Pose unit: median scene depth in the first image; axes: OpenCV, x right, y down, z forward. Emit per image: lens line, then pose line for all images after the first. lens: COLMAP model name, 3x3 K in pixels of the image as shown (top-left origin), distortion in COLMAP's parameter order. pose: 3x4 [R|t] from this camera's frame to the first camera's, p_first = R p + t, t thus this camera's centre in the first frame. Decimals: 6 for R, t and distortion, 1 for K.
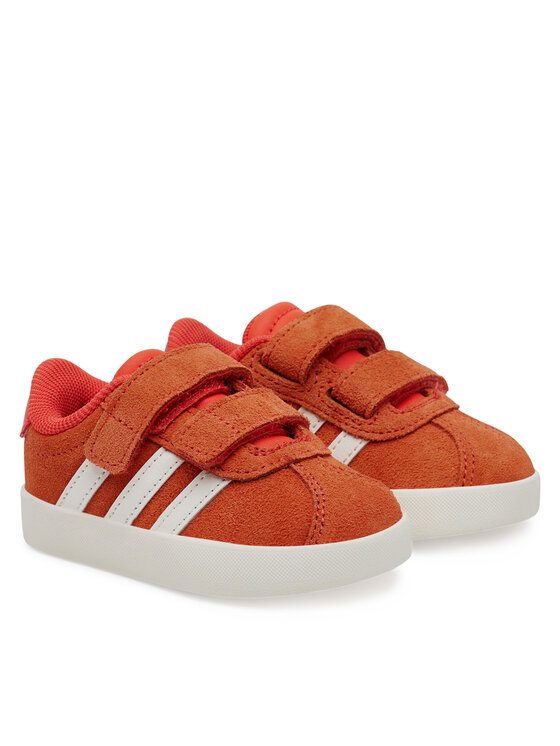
lens RADIAL K [[2189.6, 0, 280.1], [0, 2189.6, 373.2], [0, 0, 1]] dist [-0.165329, 0.000000]
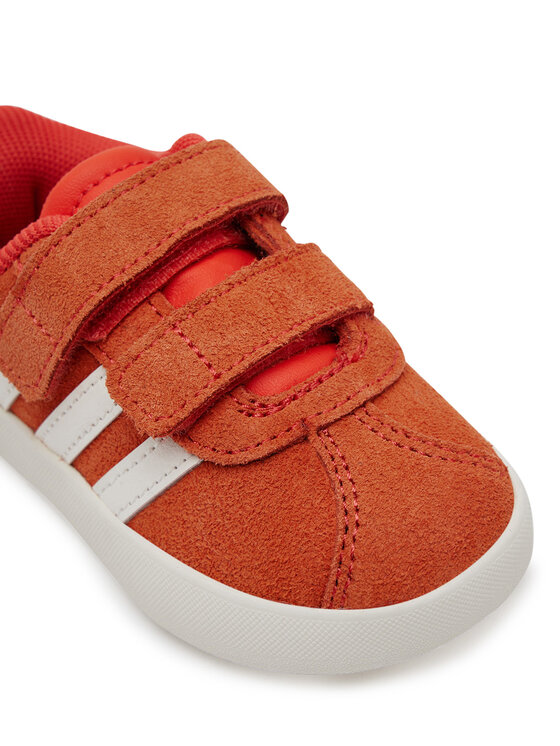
lens RADIAL K [[1867.6, 0, 279.4], [0, 1867.6, 372.3], [0, 0, 1]] dist [0.096233, 0.000000]
pose [[0.983681, 0.061222, -0.169188, 0.077038], [0.011777, 0.916404, 0.400081, -0.164643], [0.179538, -0.395545, 0.900728, 0.571400]]
